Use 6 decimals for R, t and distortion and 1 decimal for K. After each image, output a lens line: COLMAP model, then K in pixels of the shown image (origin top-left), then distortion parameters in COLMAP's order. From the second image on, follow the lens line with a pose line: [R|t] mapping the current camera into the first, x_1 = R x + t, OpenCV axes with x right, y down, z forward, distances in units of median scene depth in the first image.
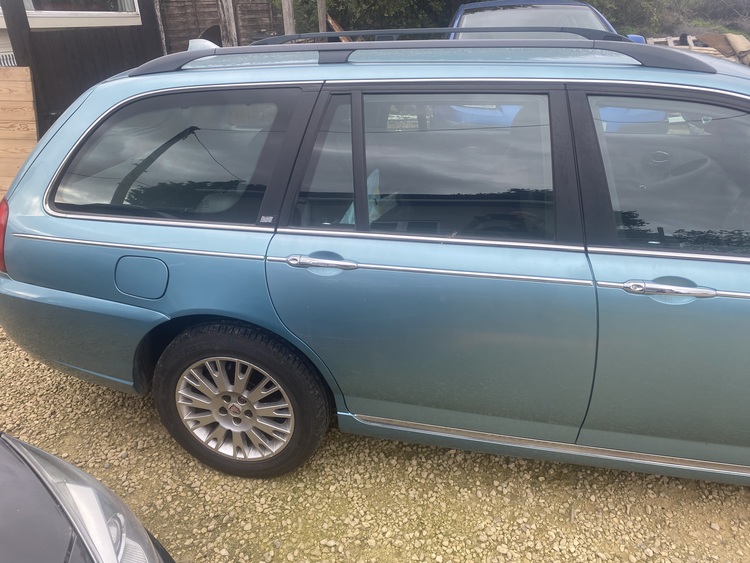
lens RADIAL K [[571.1, 0, 375.0], [0, 571.1, 281.5], [0, 0, 1]] dist [0.004418, -0.006186]
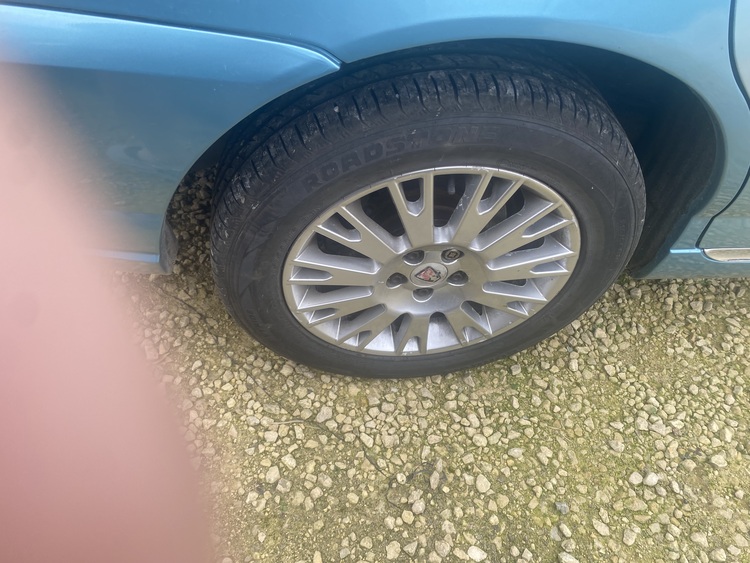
lens RADIAL K [[571.1, 0, 375.0], [0, 571.1, 281.5], [0, 0, 1]] dist [0.004418, -0.006186]
pose [[0.949130, -0.185293, 0.254594, -0.400038], [0.046227, 0.881767, 0.469415, 0.025501], [-0.311472, -0.433767, 0.845477, 0.659664]]
